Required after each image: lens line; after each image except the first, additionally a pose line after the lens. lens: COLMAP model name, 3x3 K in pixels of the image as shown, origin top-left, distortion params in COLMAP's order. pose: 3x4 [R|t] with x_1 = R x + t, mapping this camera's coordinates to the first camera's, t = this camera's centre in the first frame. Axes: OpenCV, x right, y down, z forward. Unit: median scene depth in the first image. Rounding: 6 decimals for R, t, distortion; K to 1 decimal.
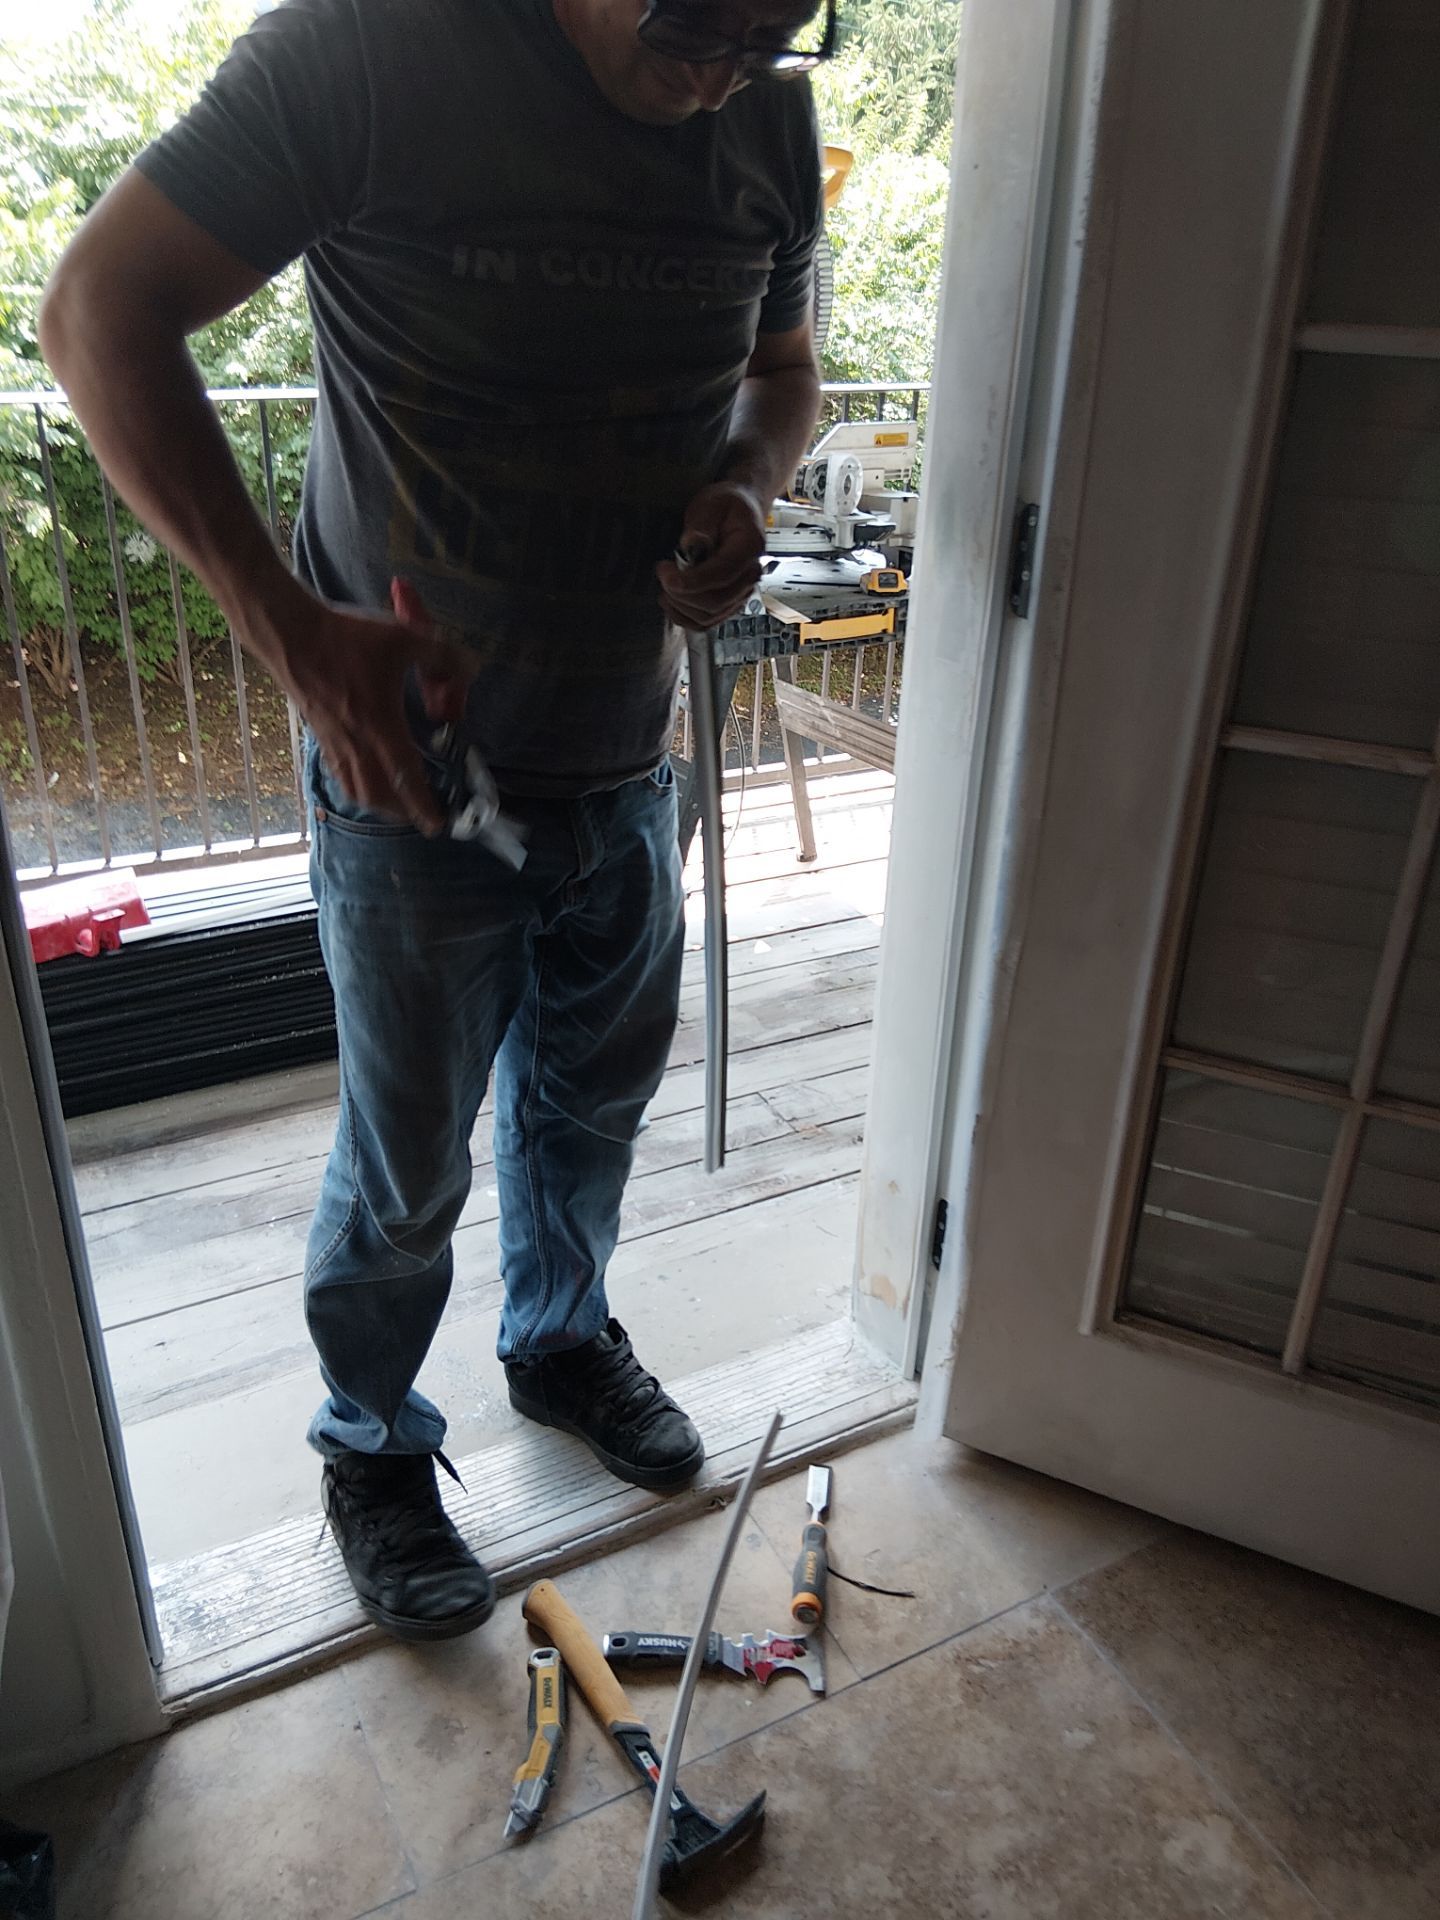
lens RADIAL K [[1449.9, 0, 720.0], [0, 1449.9, 960.0], [0, 0, 1]] dist [0.094800, -0.156124]
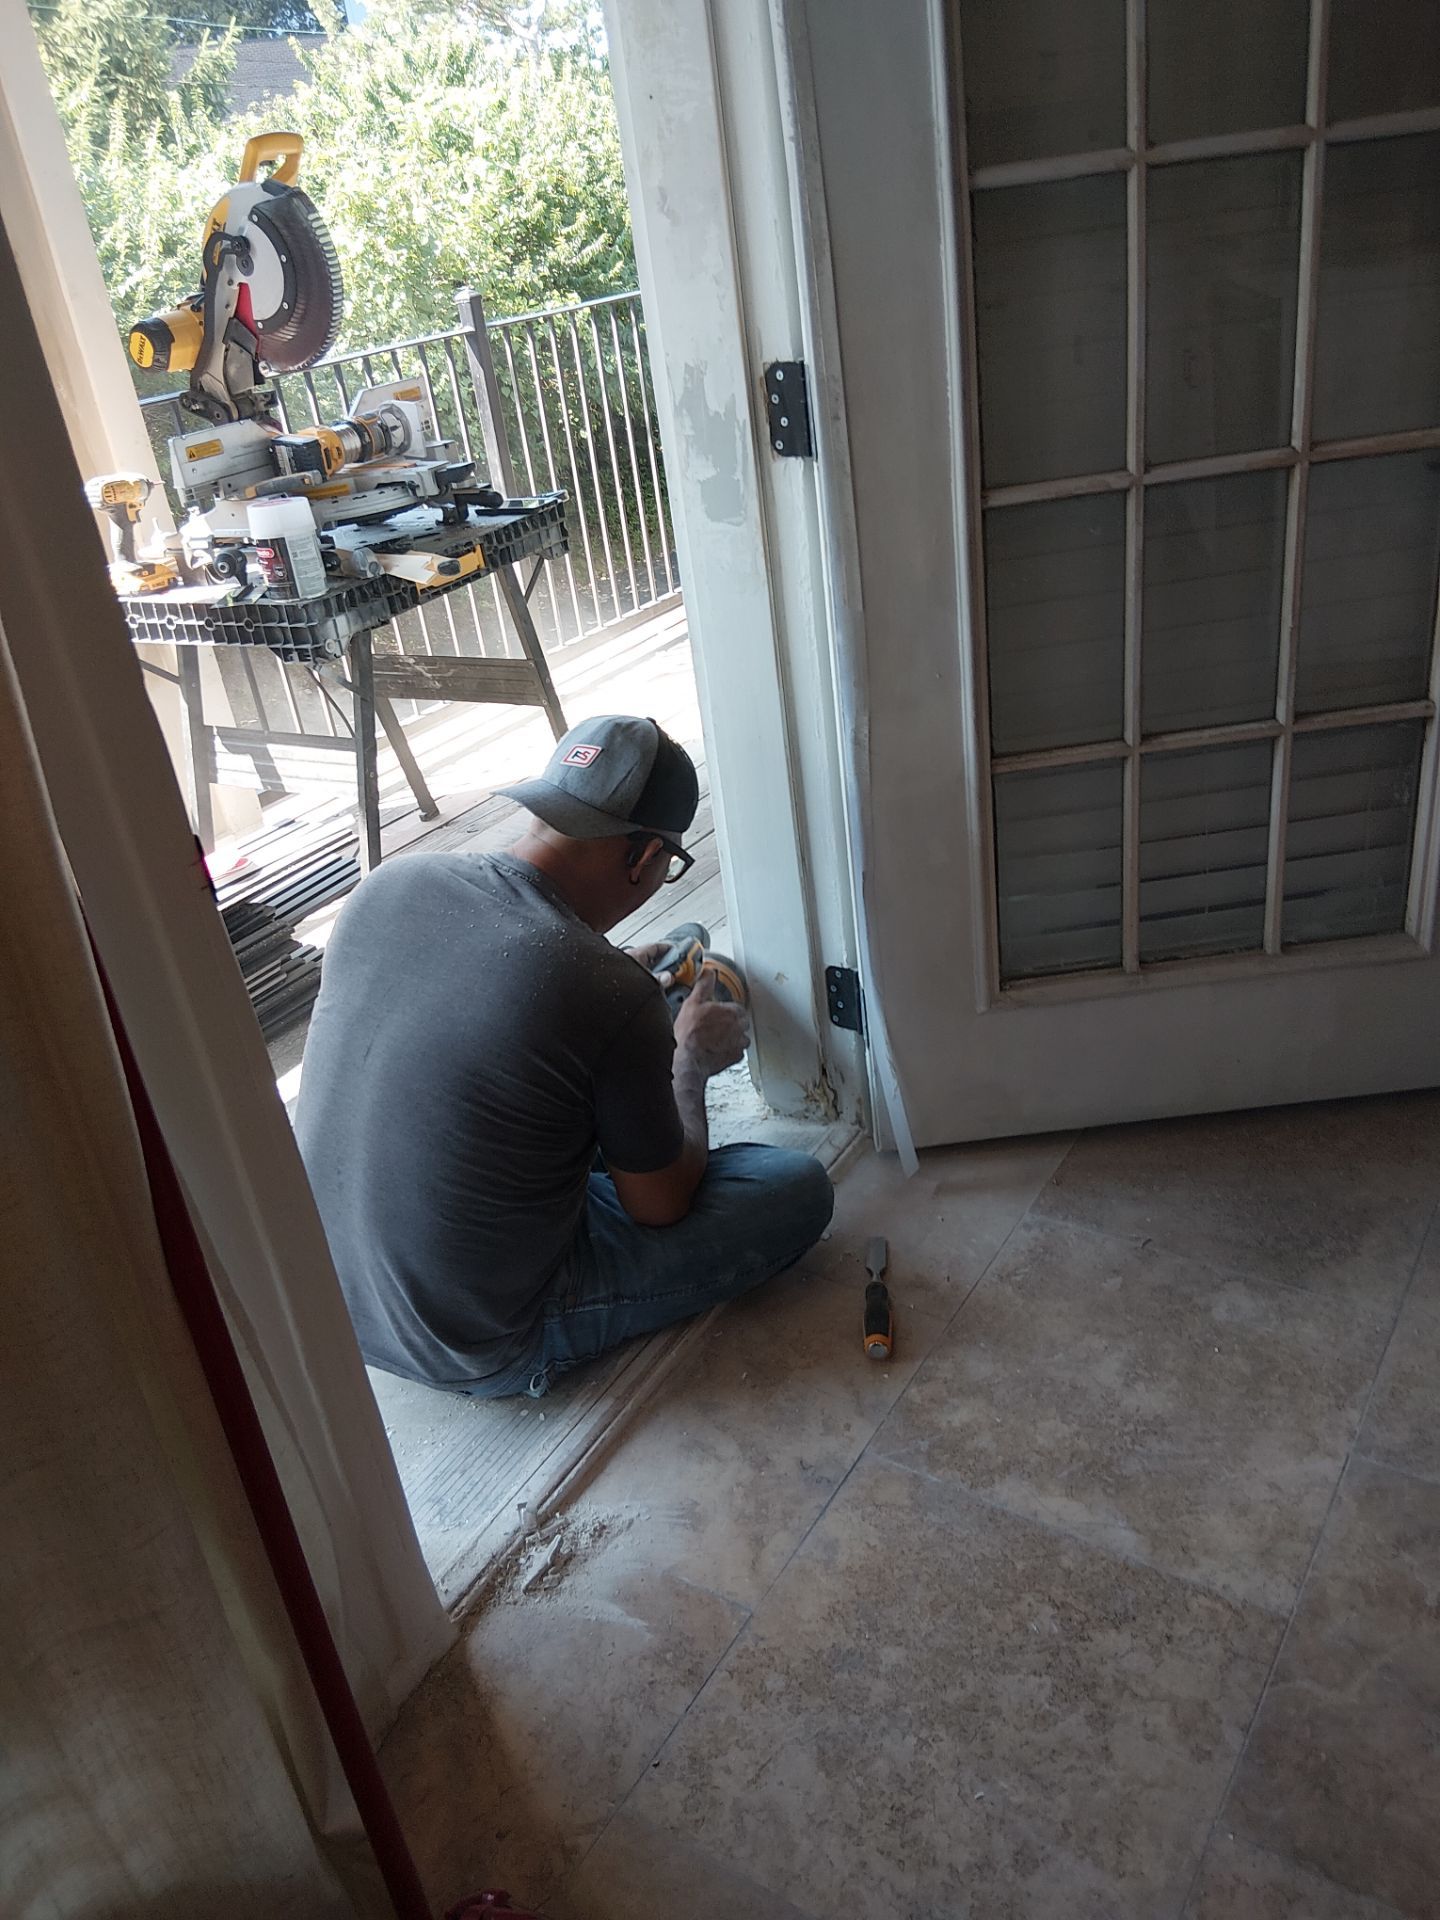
lens RADIAL K [[1449.9, 0, 720.0], [0, 1449.9, 960.0], [0, 0, 1]] dist [0.094800, -0.156124]
pose [[0.868718, -0.346438, 0.353992, -0.388444], [0.342169, 0.936494, 0.076806, 0.041579], [-0.358120, 0.054403, 0.932089, -0.087703]]
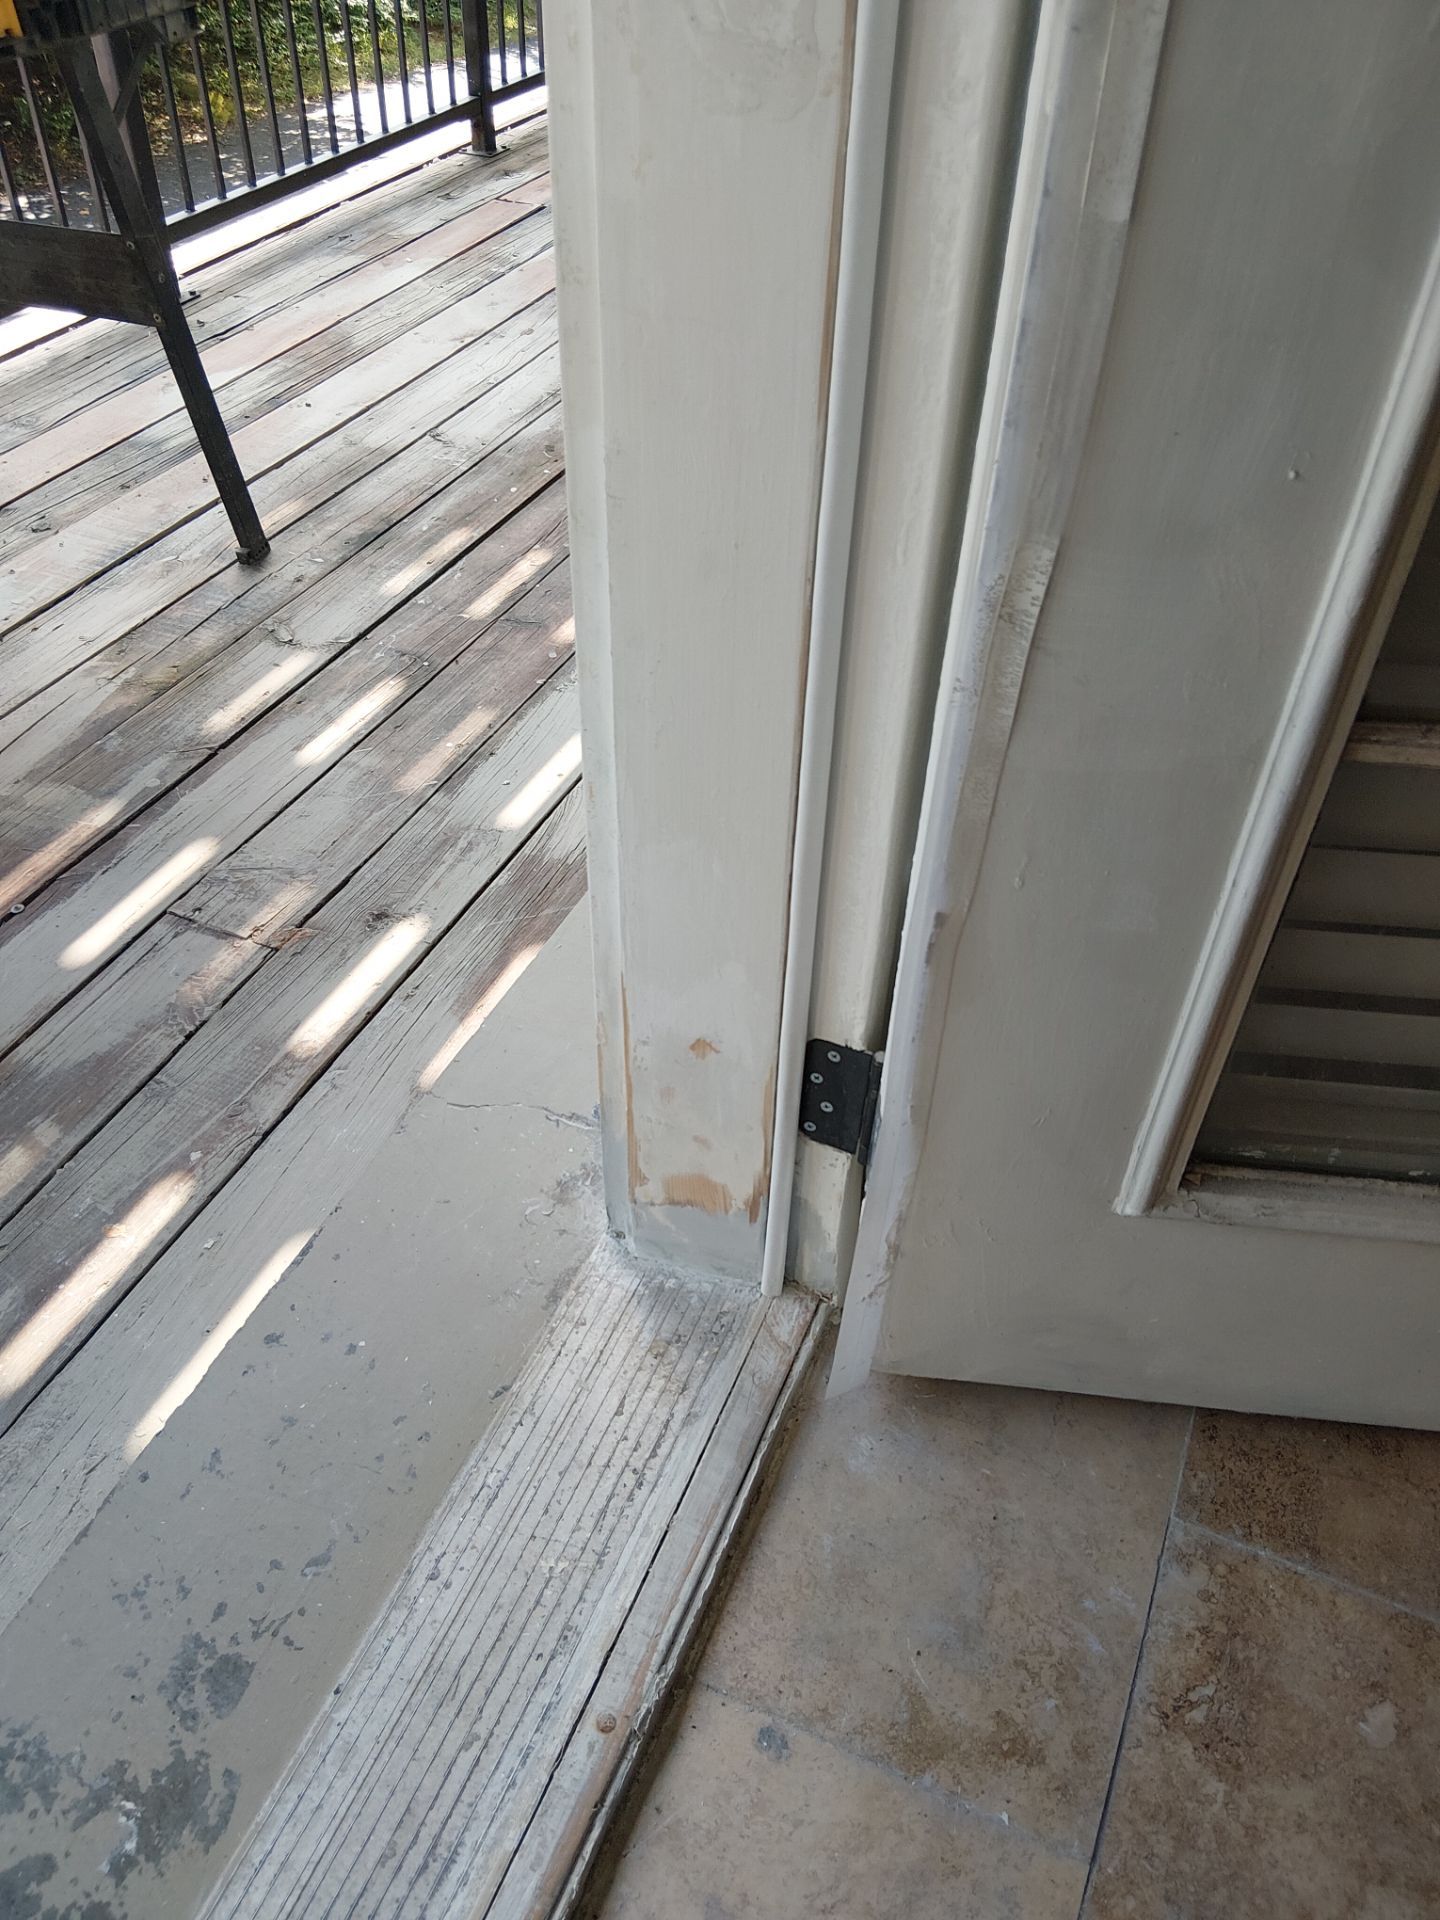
lens RADIAL K [[1404.5, 0, 752.7], [0, 1404.5, 952.8], [0, 0, 1]] dist [0.140715, -0.174427]
pose [[0.776056, -0.437883, 0.453867, -0.108005], [0.275947, 0.882885, 0.379957, -0.090108], [-0.567089, -0.169625, 0.806001, 0.652754]]
